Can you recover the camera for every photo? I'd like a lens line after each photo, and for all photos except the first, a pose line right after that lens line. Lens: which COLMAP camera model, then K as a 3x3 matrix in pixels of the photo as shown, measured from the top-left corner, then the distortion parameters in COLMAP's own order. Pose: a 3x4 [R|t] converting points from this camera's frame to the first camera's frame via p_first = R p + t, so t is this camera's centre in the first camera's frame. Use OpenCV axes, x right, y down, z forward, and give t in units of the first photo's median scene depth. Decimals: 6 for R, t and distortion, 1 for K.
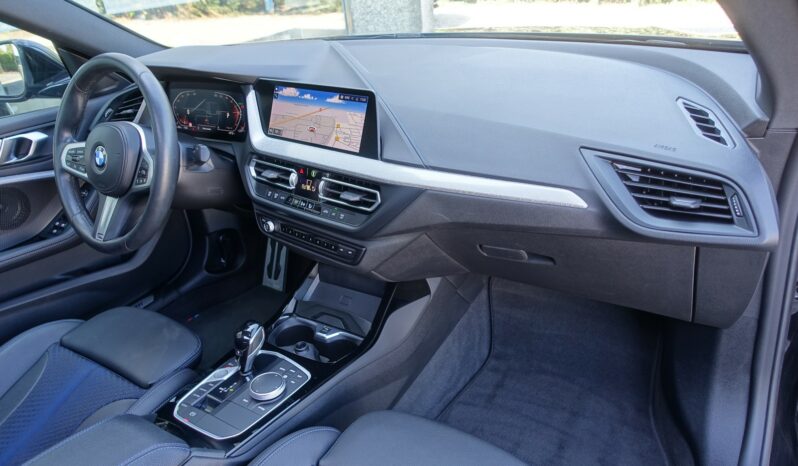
lens RADIAL K [[547.5, 0, 399.0], [0, 547.5, 233.0], [0, 0, 1]] dist [-0.003773, -0.005639]
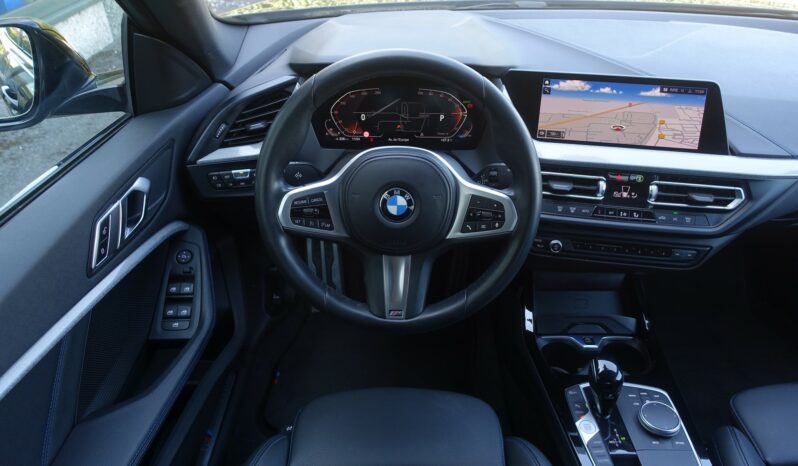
lens RADIAL K [[547.5, 0, 399.0], [0, 547.5, 233.0], [0, 0, 1]] dist [-0.003773, -0.005639]
pose [[0.851951, -0.211096, 0.479185, -0.927990], [0.162974, 0.976581, 0.140461, -0.209095], [-0.497614, -0.041571, 0.866402, 0.416352]]
